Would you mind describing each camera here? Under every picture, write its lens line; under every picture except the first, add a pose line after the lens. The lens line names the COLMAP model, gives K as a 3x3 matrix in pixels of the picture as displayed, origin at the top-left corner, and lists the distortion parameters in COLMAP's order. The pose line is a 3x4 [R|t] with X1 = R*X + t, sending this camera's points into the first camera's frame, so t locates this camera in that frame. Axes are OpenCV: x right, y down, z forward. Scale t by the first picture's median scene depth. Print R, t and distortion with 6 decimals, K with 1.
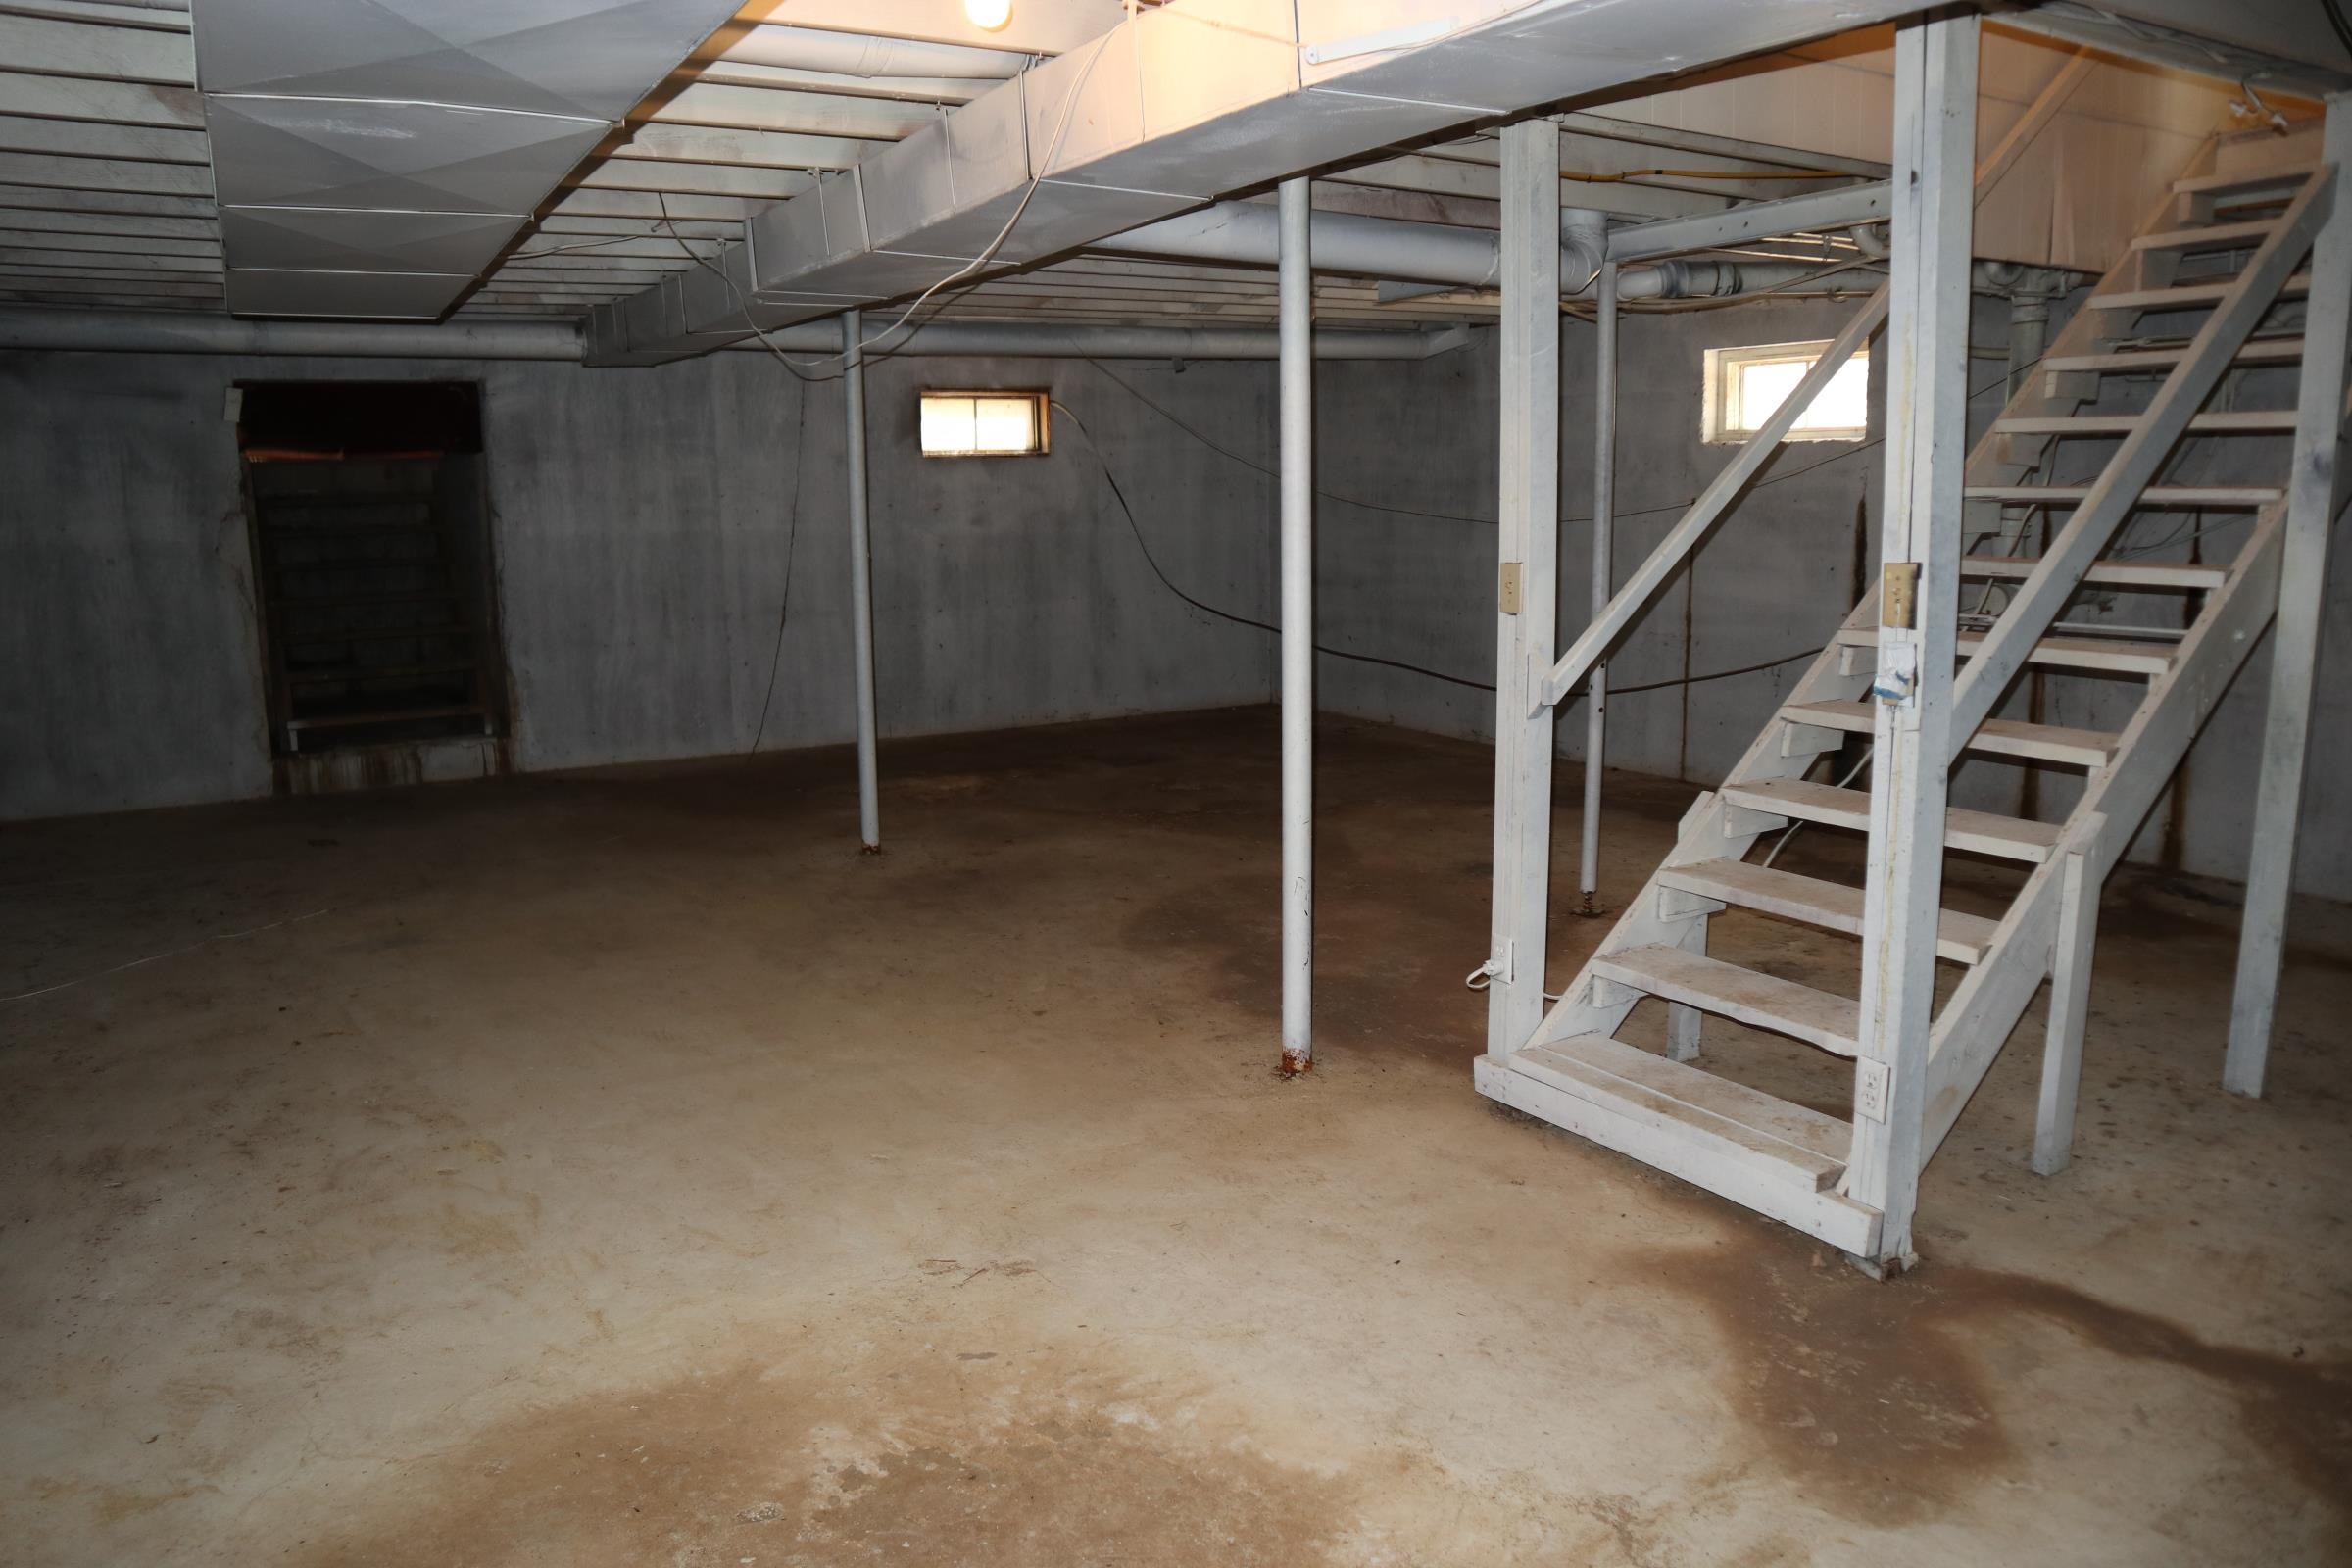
lens RADIAL K [[1589.2, 0, 1176.0], [0, 1589.2, 784.0], [0, 0, 1]] dist [-0.113669, 0.057933]
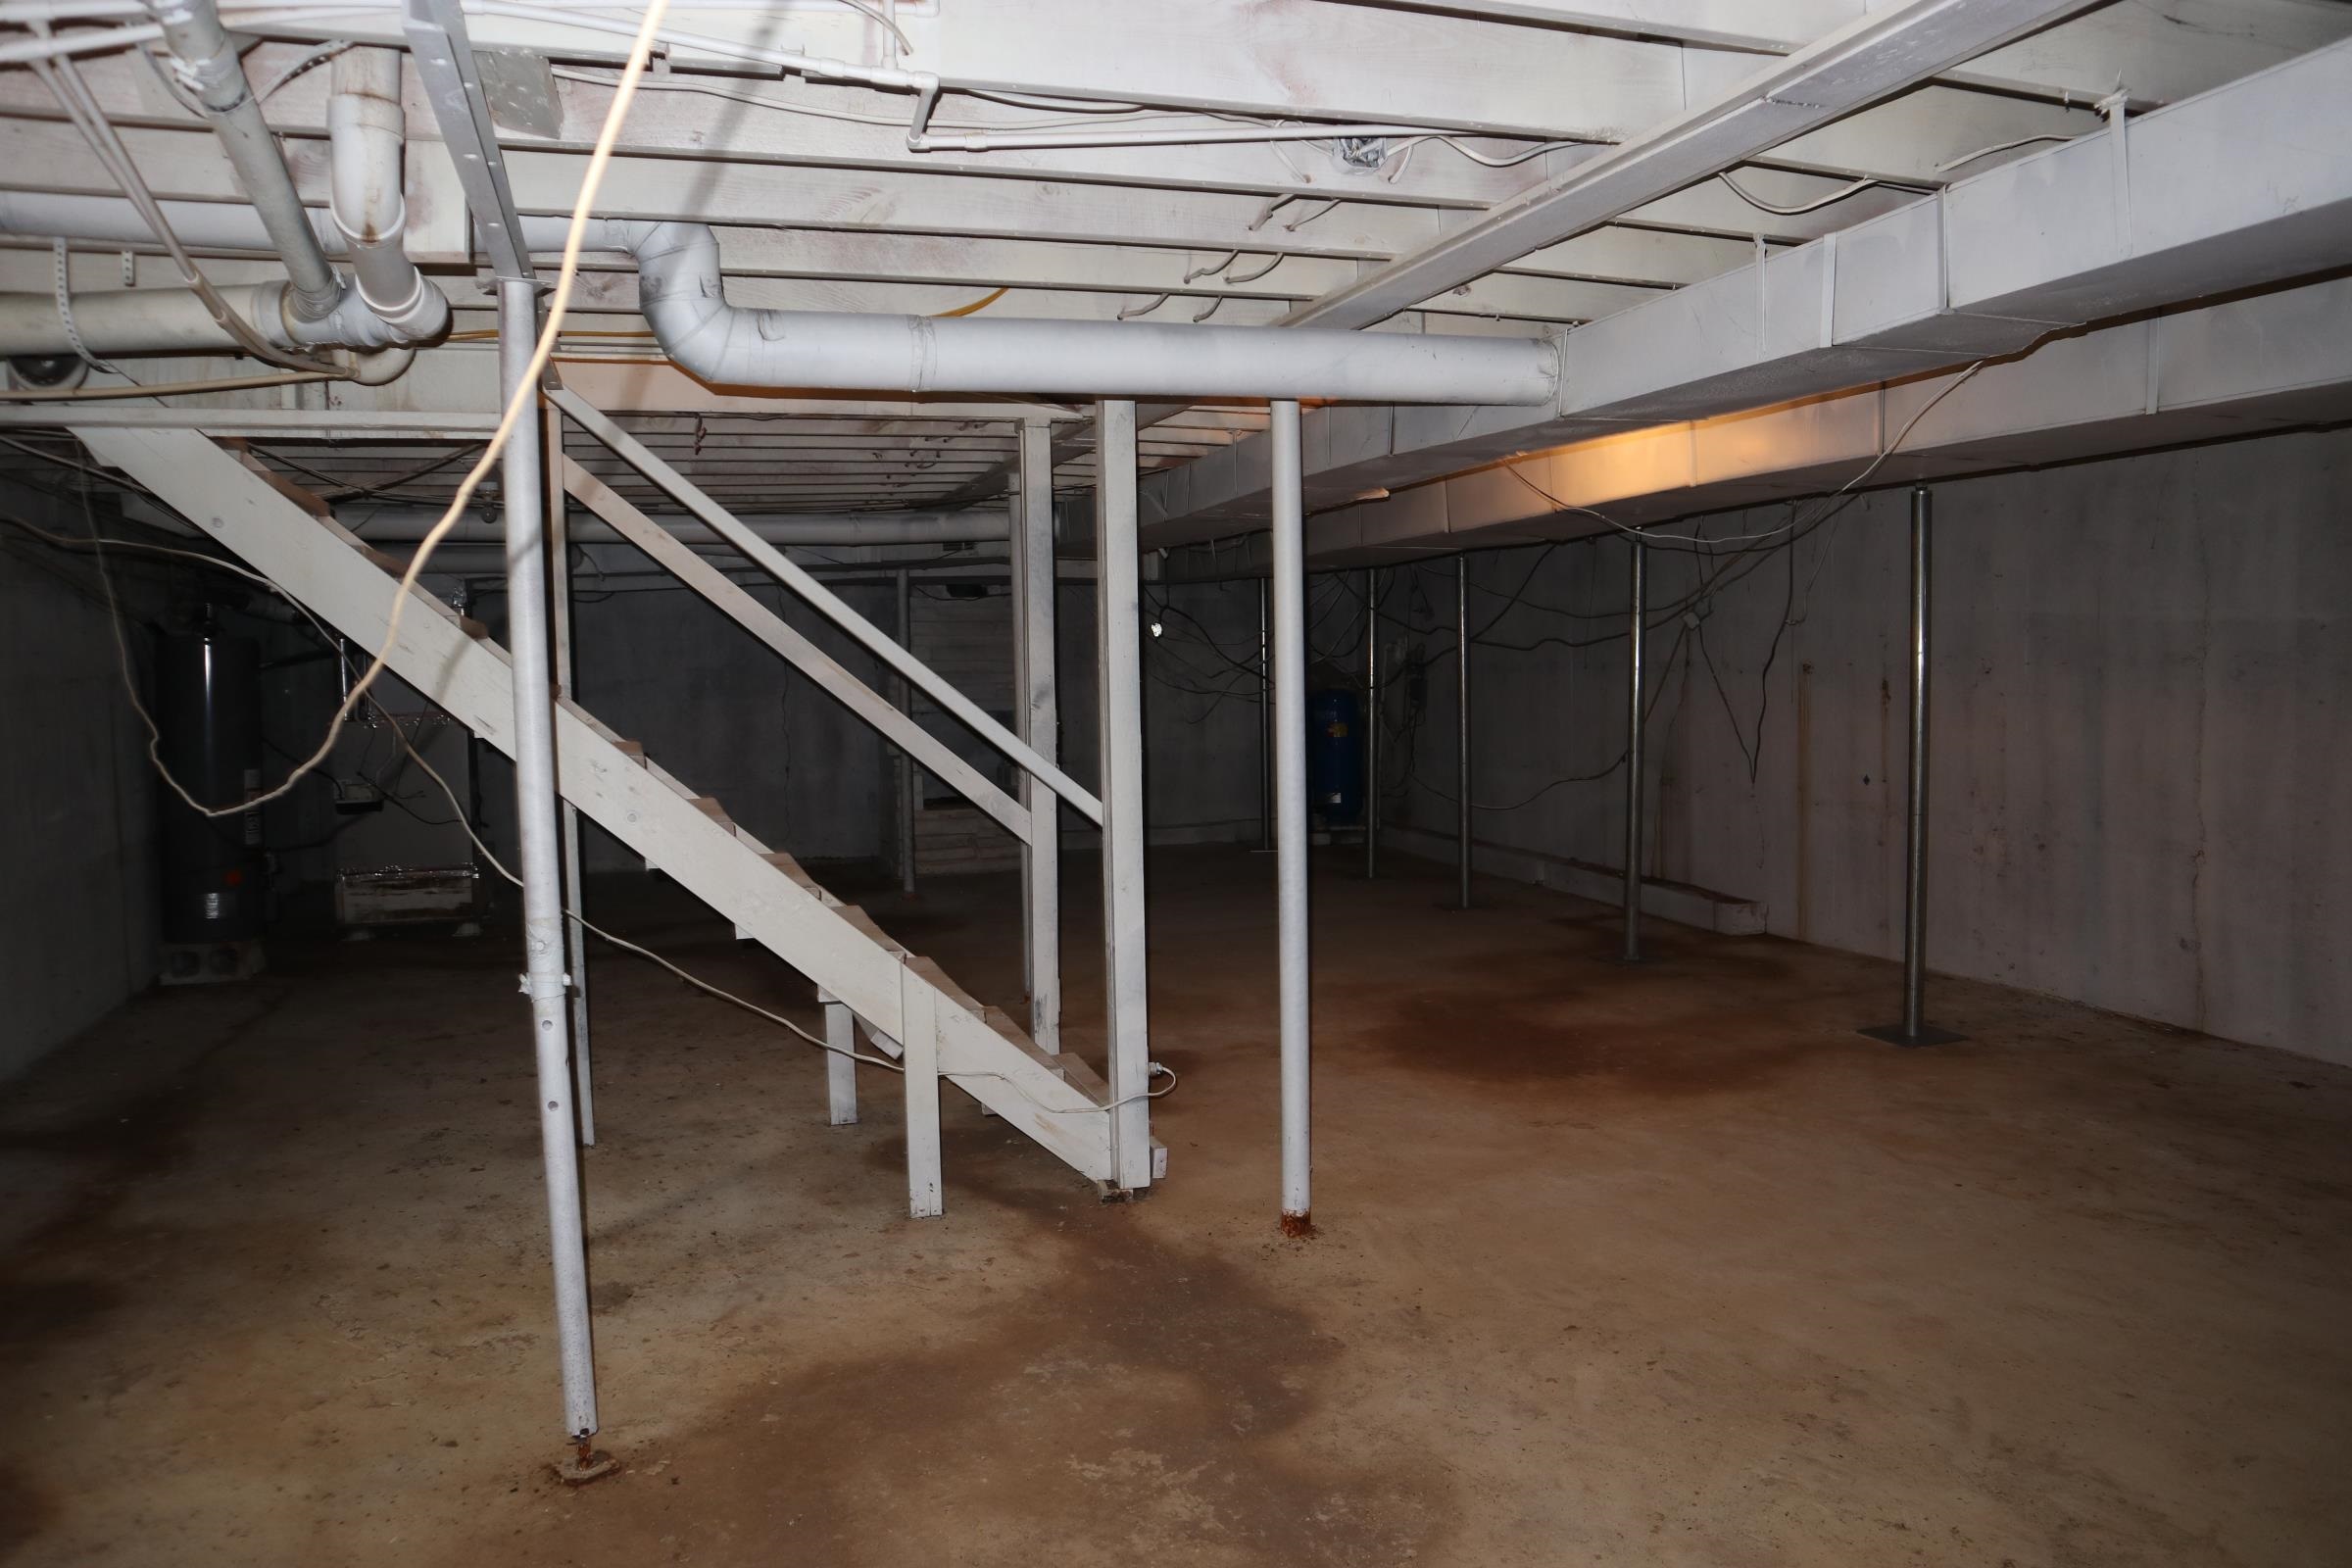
lens RADIAL K [[1589.2, 0, 1176.0], [0, 1589.2, 784.0], [0, 0, 1]] dist [-0.113669, 0.057933]
pose [[-0.973938, 0.012199, 0.226486, -0.070835], [0.071130, 0.964607, 0.253915, -0.311972], [-0.215373, 0.263408, -0.940336, 1.636631]]
